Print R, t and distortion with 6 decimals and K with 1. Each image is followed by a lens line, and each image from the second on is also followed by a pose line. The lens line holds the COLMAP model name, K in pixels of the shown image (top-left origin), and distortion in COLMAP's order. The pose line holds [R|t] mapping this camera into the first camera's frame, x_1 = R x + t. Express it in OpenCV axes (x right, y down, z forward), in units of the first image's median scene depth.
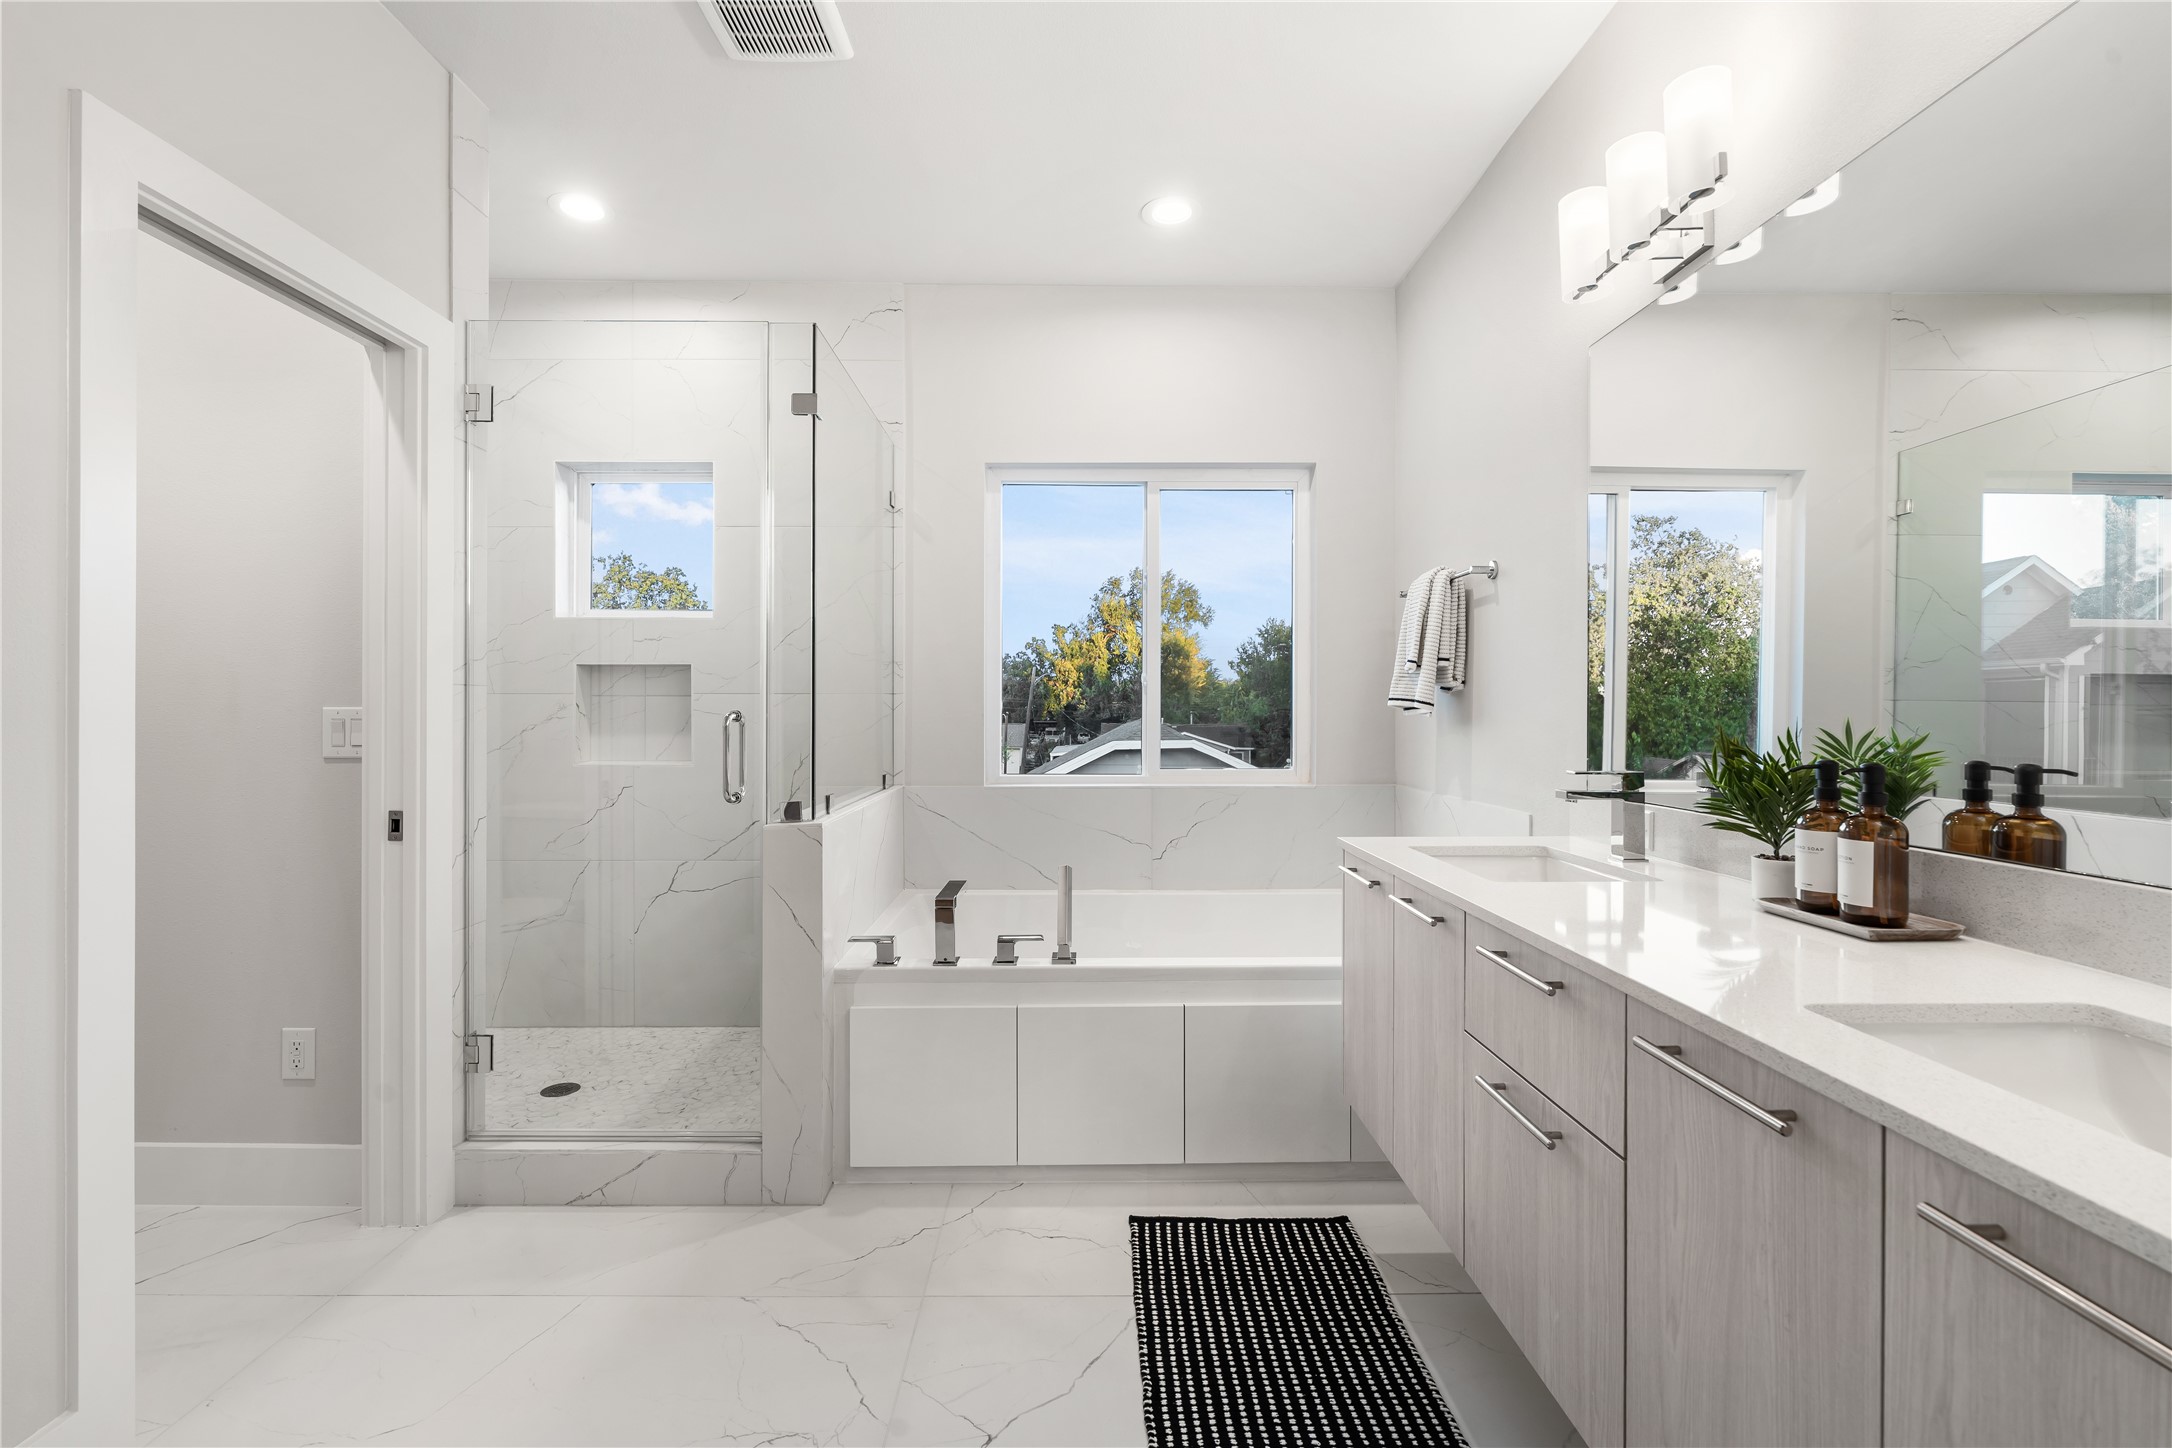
lens RADIAL K [[976.1, 0, 1088.3], [0, 976.1, 714.7], [0, 0, 1]] dist [-0.004833, 0.001442]
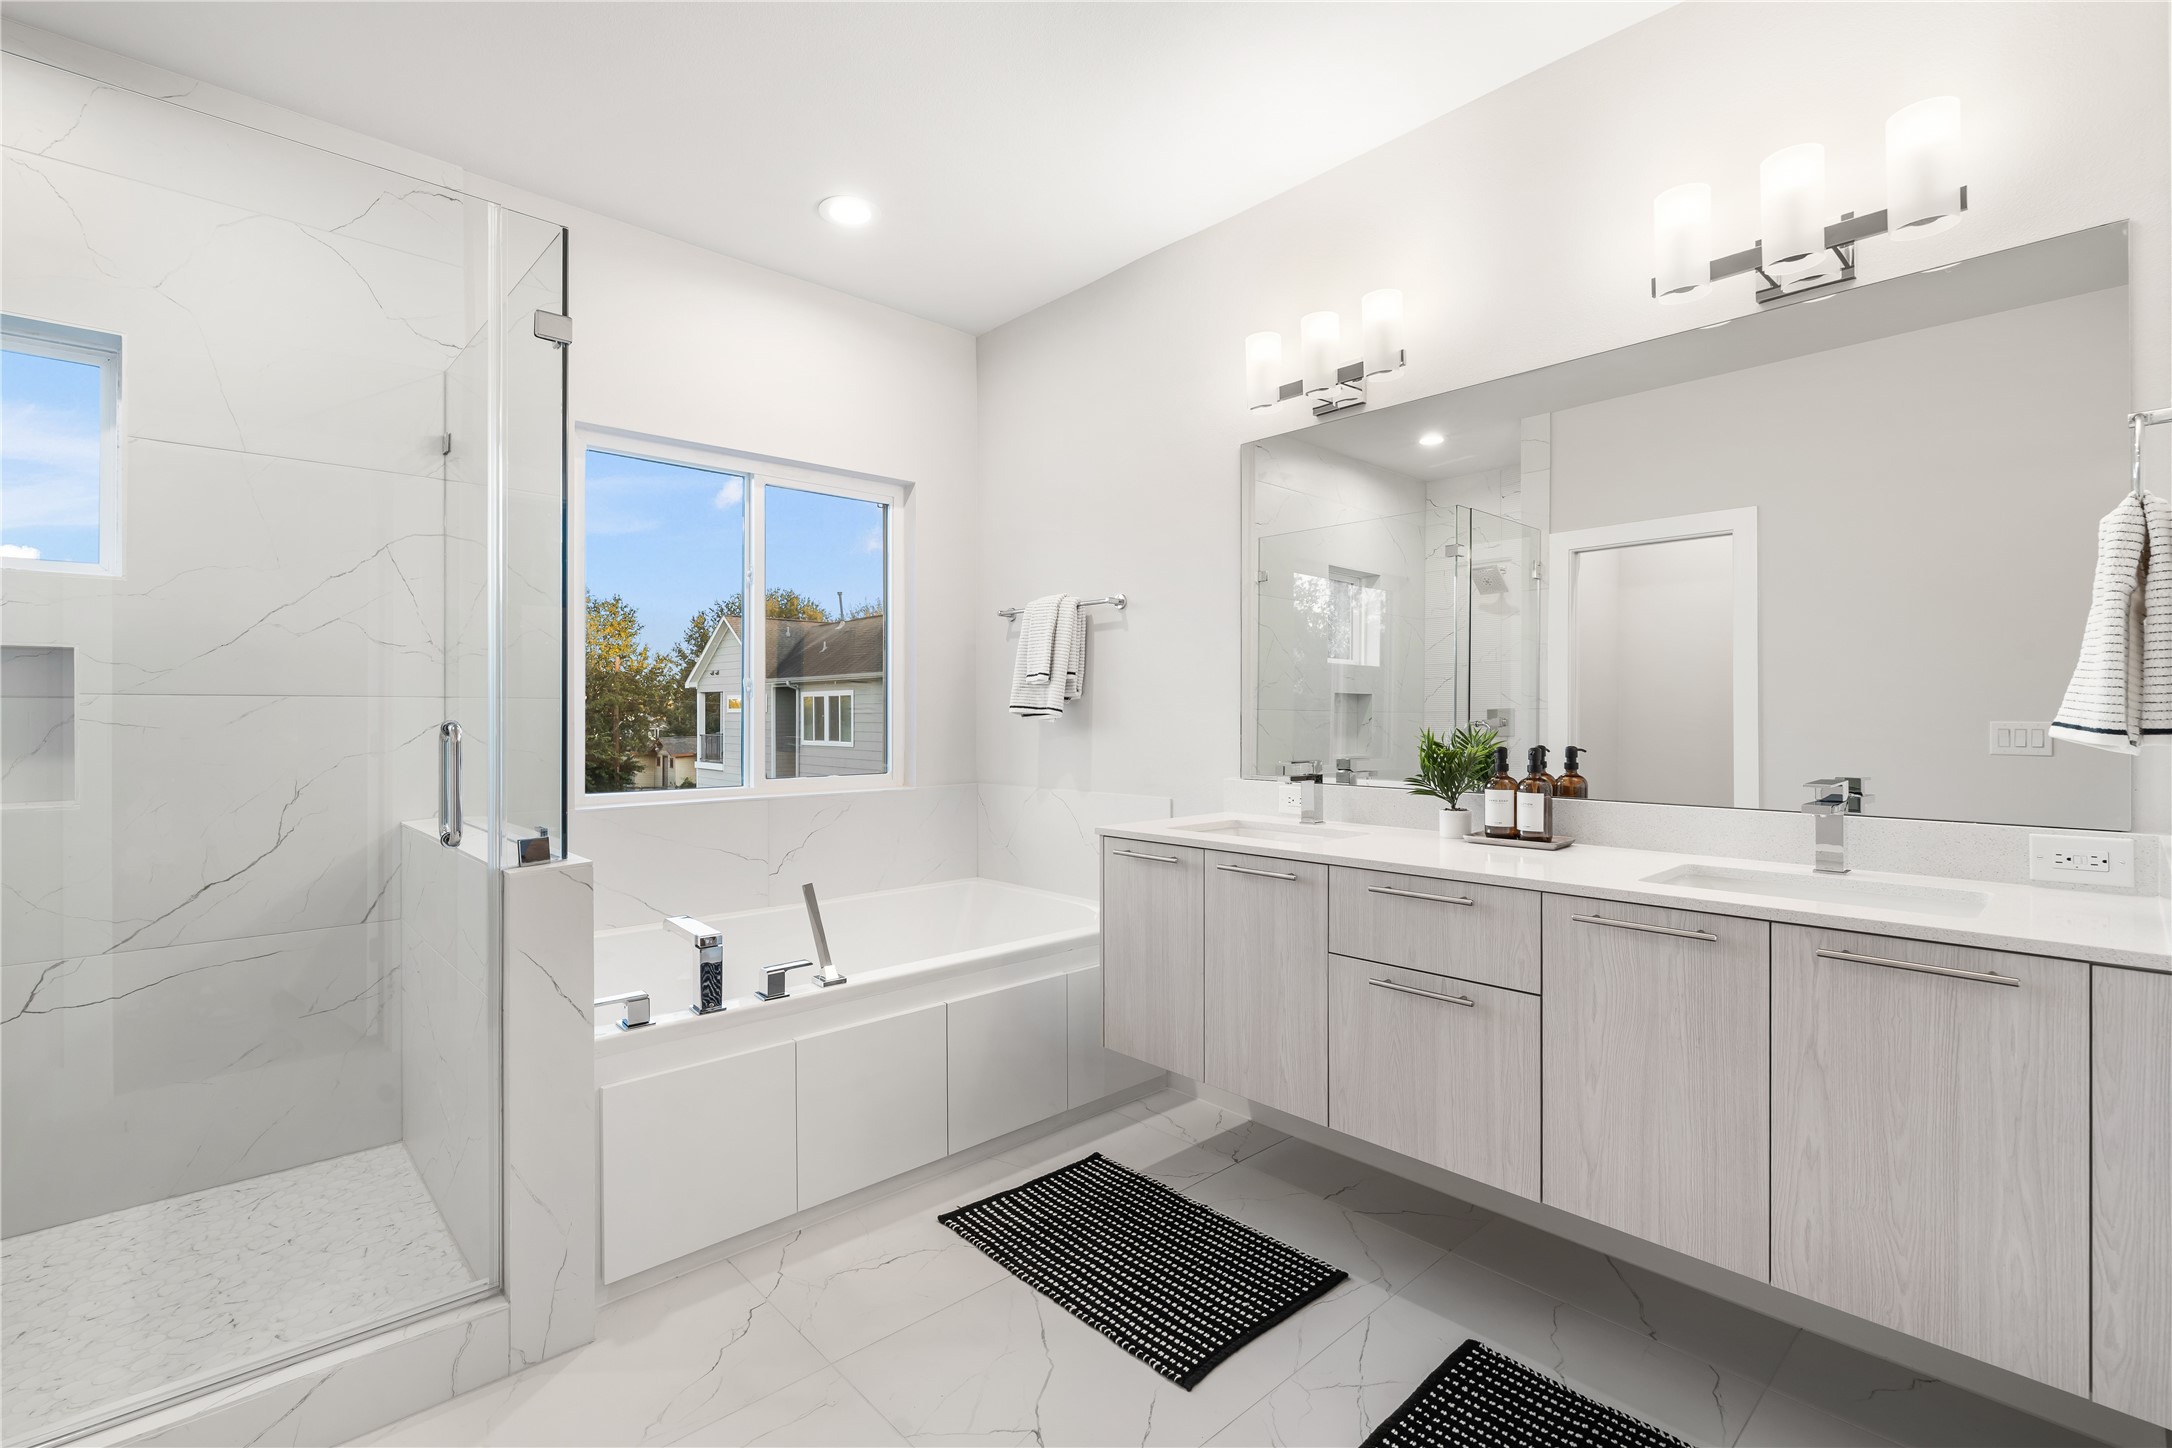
lens RADIAL K [[972.3, 0, 1083.4], [0, 972.3, 717.9], [0, 0, 1]] dist [-0.004120, 0.000347]
pose [[0.742176, -0.004233, 0.670192, -0.497905], [0.005268, 0.999986, 0.000483, -0.003862], [-0.670185, 0.003172, 0.742188, 0.141433]]
